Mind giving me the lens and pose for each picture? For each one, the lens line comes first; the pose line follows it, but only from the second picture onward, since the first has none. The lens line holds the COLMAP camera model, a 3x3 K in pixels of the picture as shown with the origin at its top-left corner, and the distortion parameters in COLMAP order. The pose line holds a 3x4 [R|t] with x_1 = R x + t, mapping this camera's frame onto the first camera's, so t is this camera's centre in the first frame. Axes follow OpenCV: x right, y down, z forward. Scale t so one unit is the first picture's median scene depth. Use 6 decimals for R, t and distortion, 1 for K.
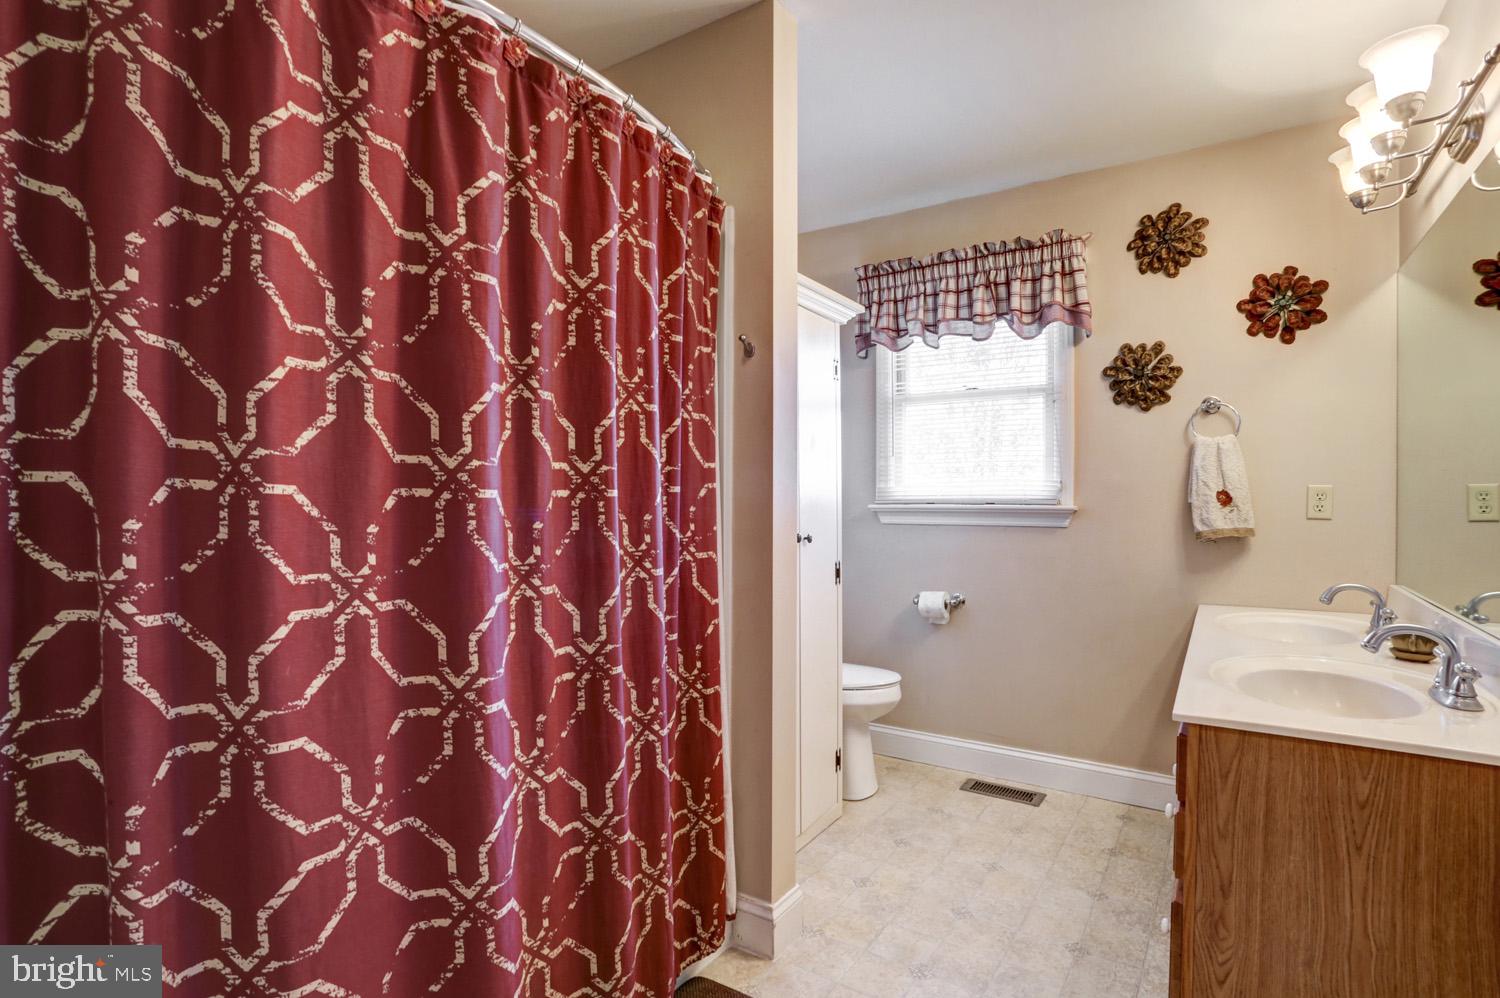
lens RADIAL K [[739.6, 0, 750.0], [0, 739.6, 499.0], [0, 0, 1]] dist [-0.080771, 0.038695]
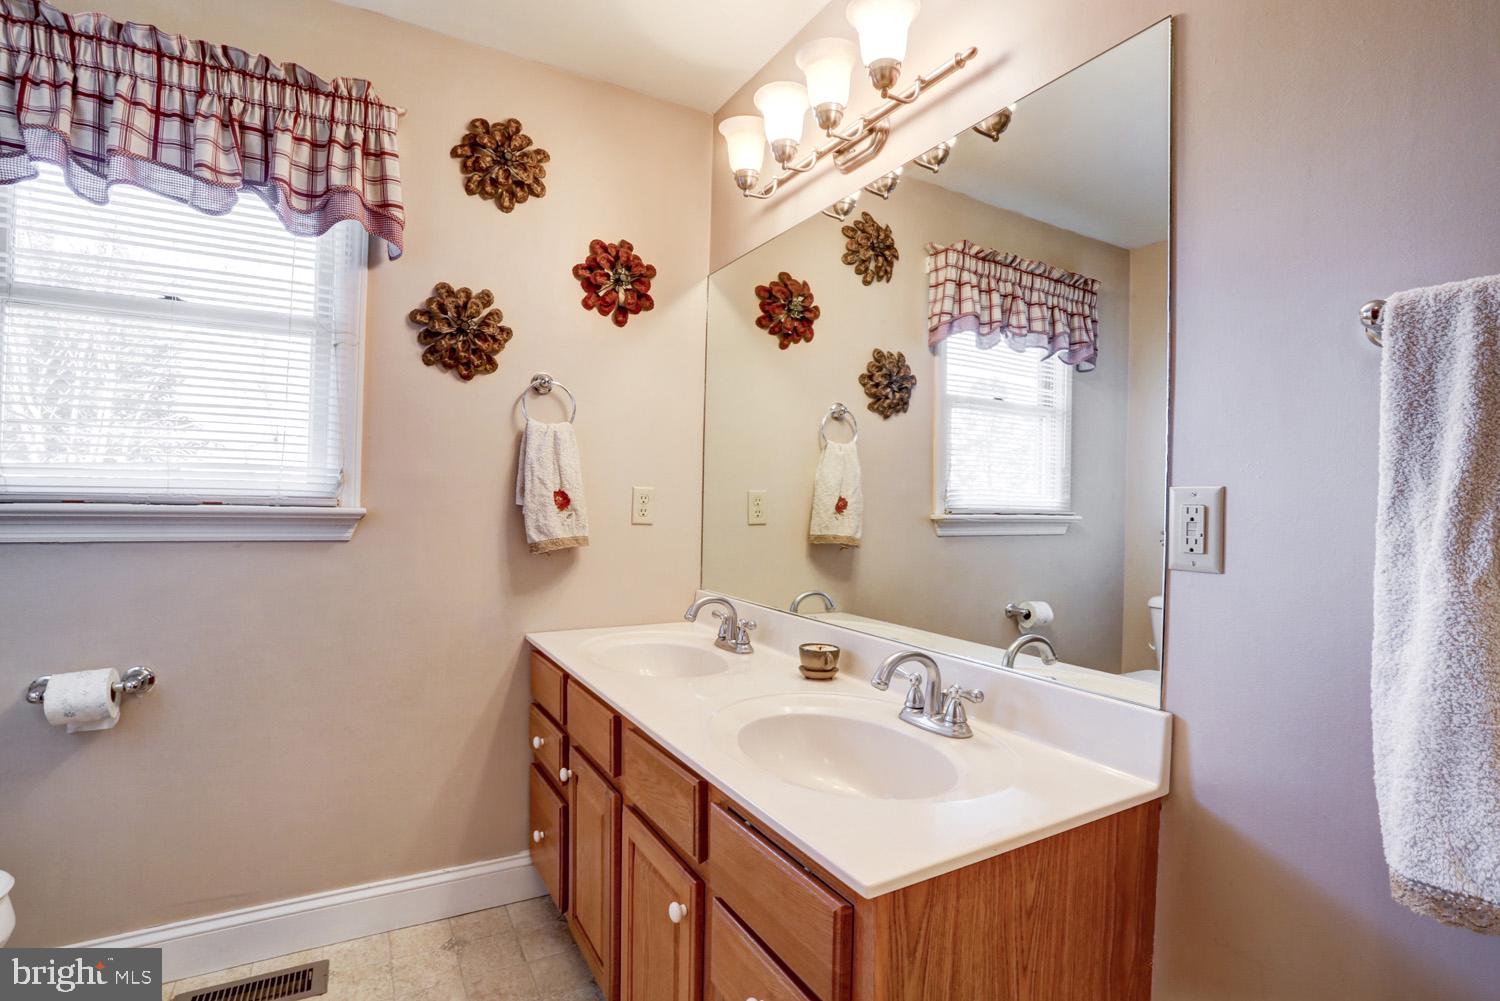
lens RADIAL K [[729.0, 0, 750.0], [0, 729.0, 500.5], [0, 0, 1]] dist [-0.066693, 0.025220]
pose [[0.443232, 0.009032, 0.896361, 0.019021], [-0.016070, 0.999869, -0.002128, -0.001913], [-0.896263, -0.013461, 0.443319, 0.412333]]
